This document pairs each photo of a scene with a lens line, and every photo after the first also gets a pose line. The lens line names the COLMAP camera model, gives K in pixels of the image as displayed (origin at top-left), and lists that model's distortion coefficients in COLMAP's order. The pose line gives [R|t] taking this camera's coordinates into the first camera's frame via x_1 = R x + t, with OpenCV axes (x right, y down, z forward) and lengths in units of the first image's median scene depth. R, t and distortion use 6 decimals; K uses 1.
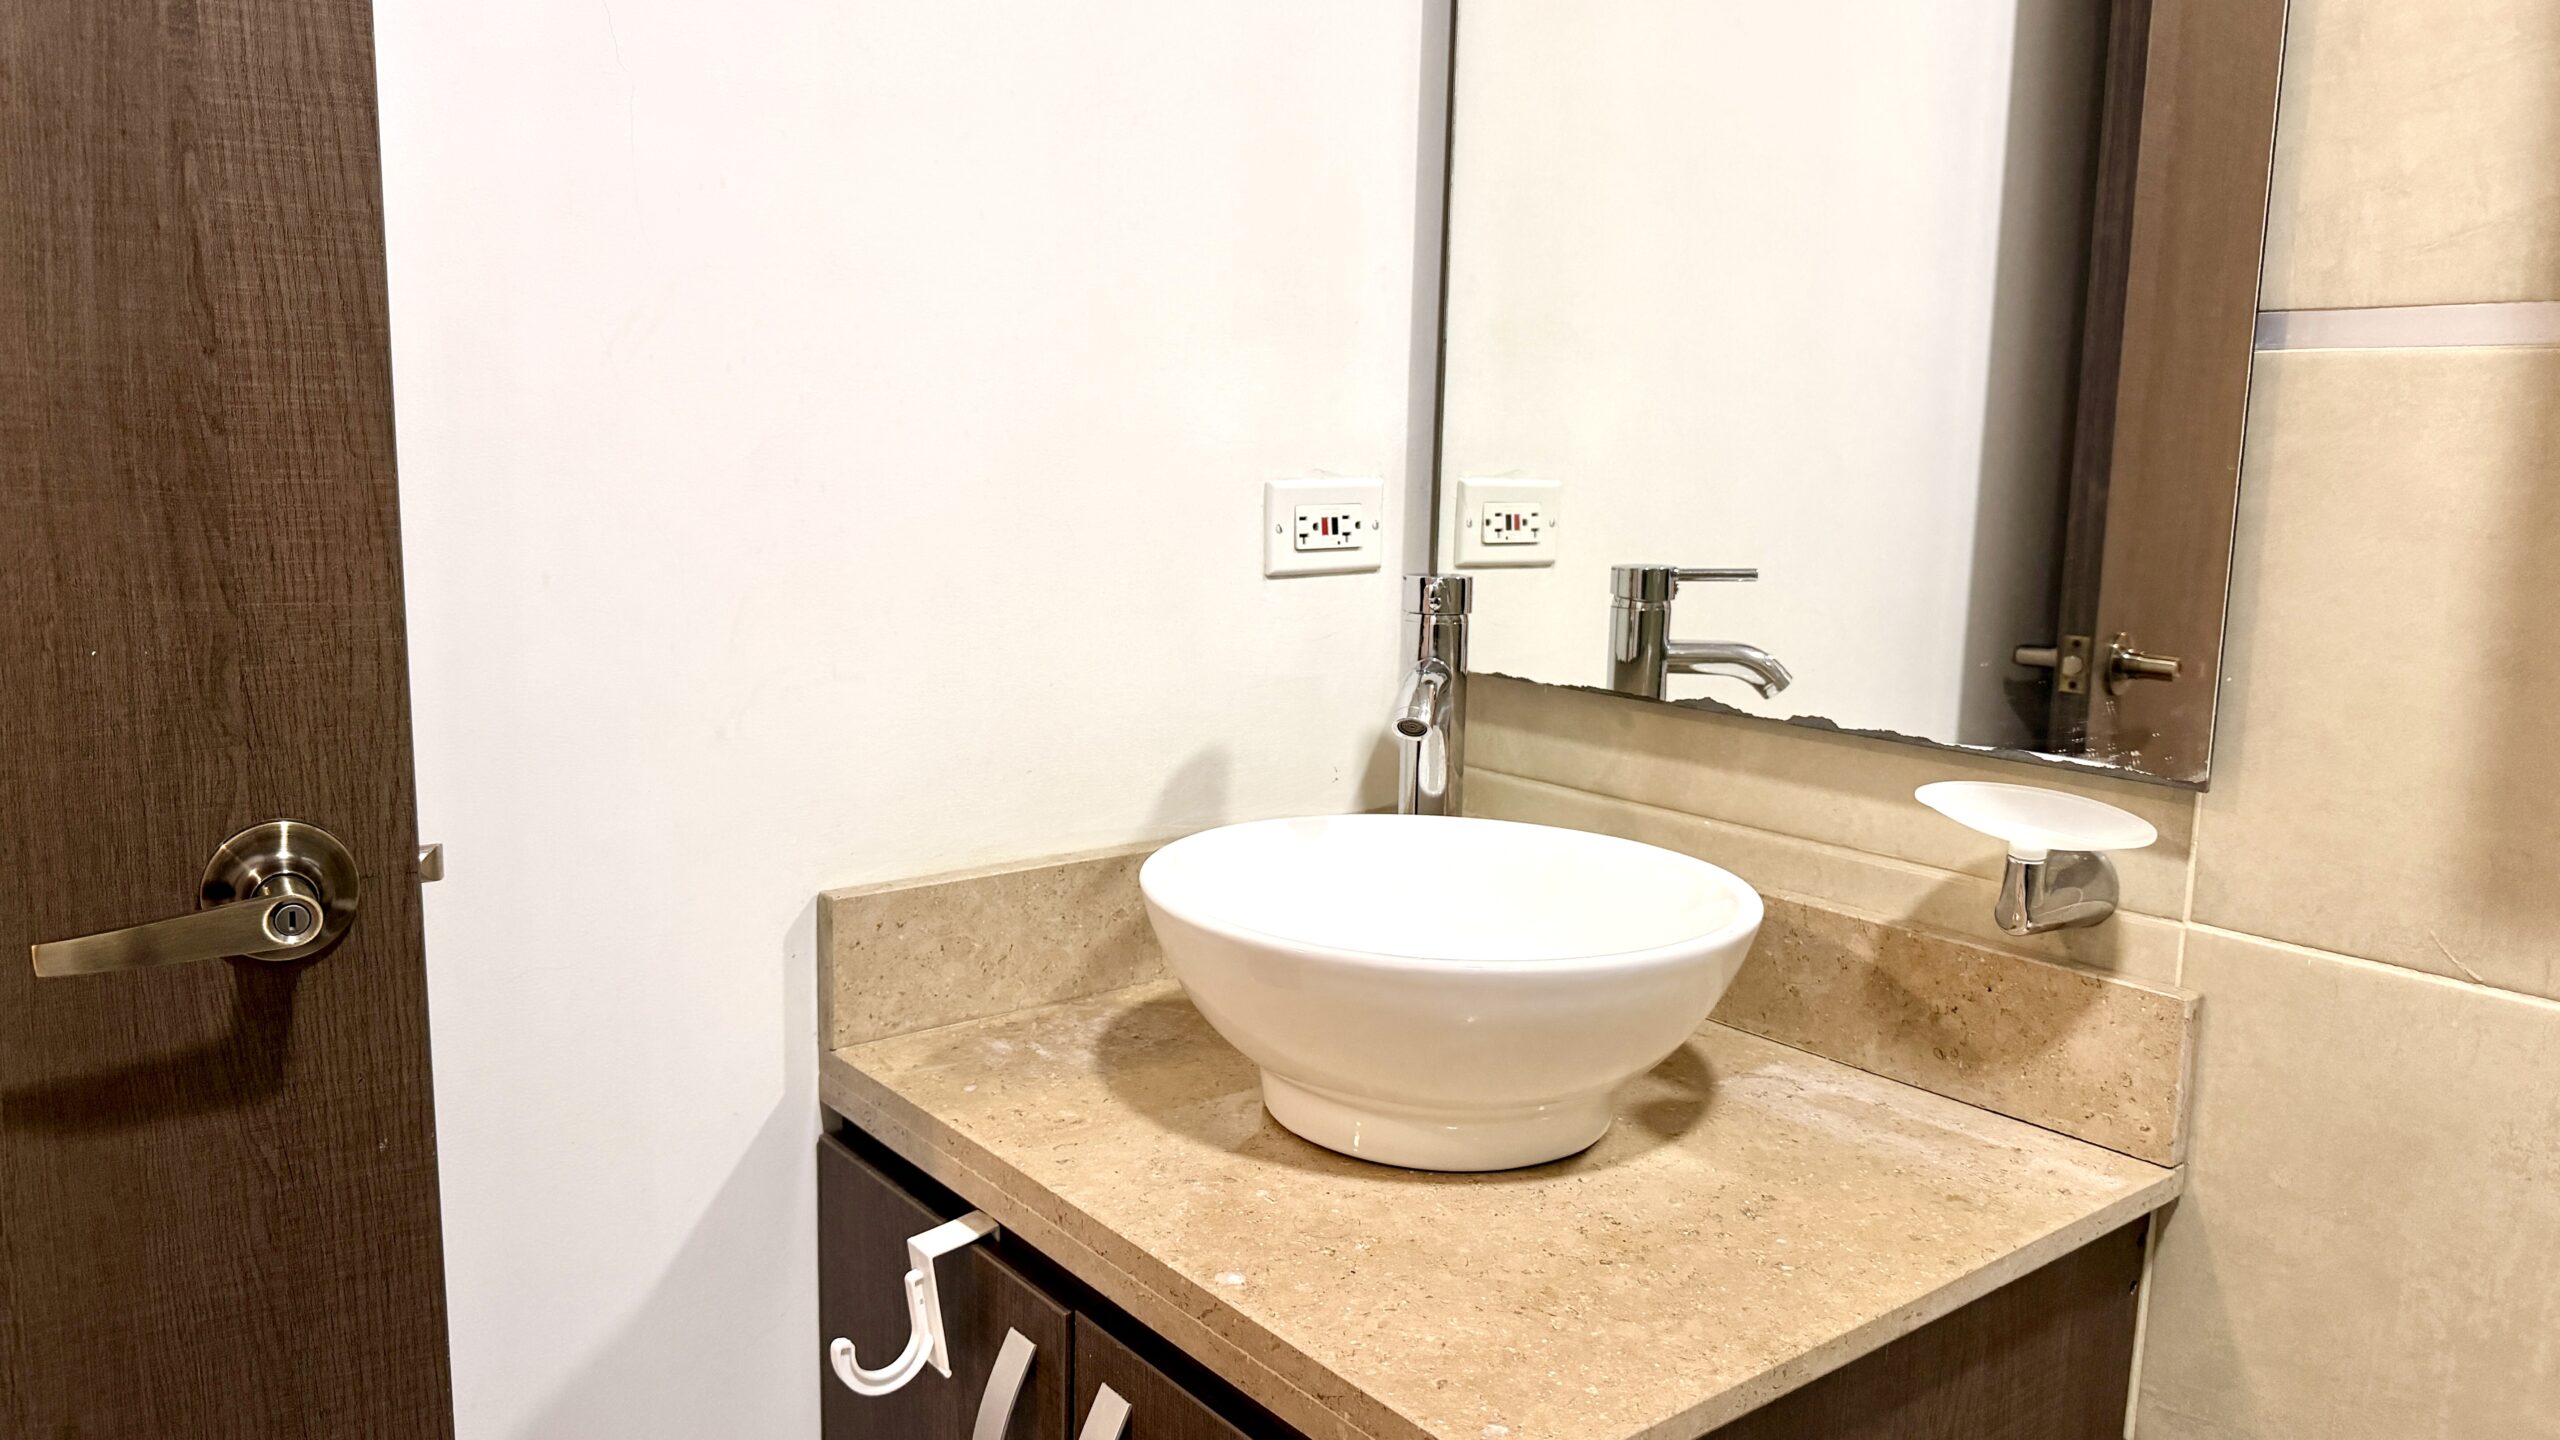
lens RADIAL K [[1780.4, 0, 1280.0], [0, 1780.4, 720.0], [0, 0, 1]] dist [-0.004460, -0.002140]
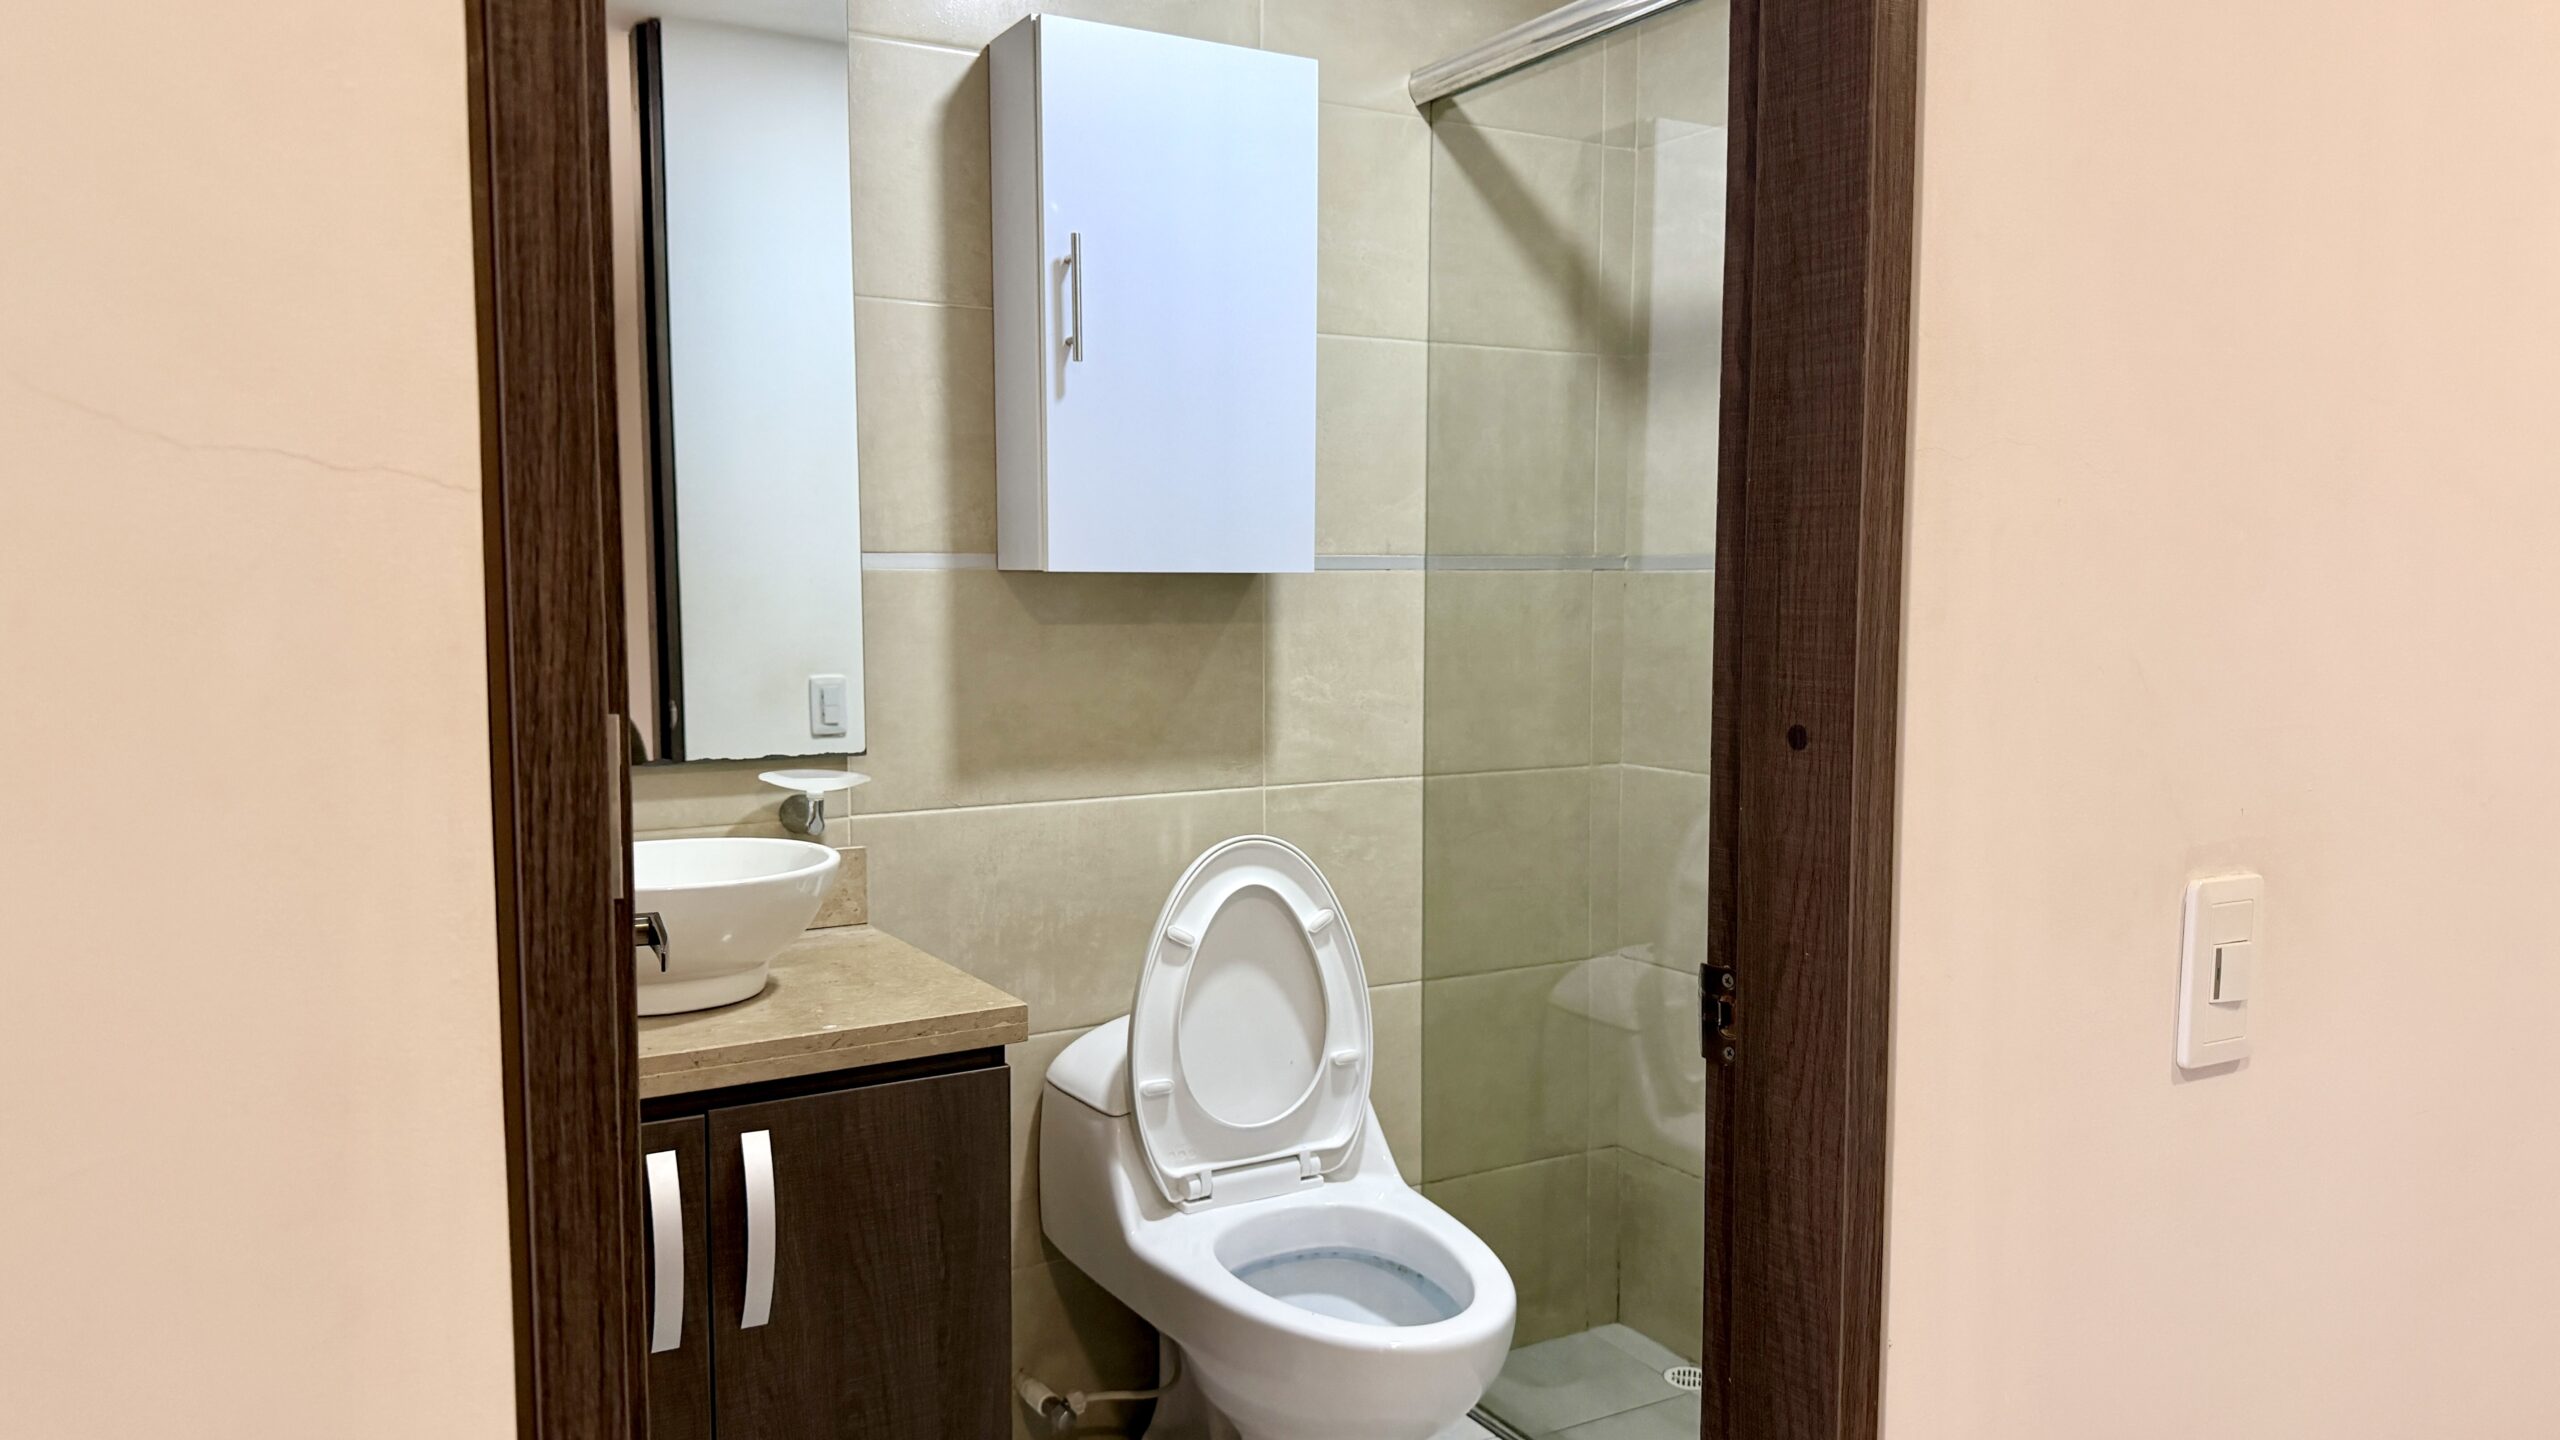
lens RADIAL K [[1780.4, 0, 1280.0], [0, 1780.4, 720.0], [0, 0, 1]] dist [-0.004460, -0.002140]
pose [[0.146049, -0.102749, 0.983927, -1.827272], [0.155277, 0.984645, 0.079775, -0.115441], [-0.977015, 0.141130, 0.159760, 0.095229]]
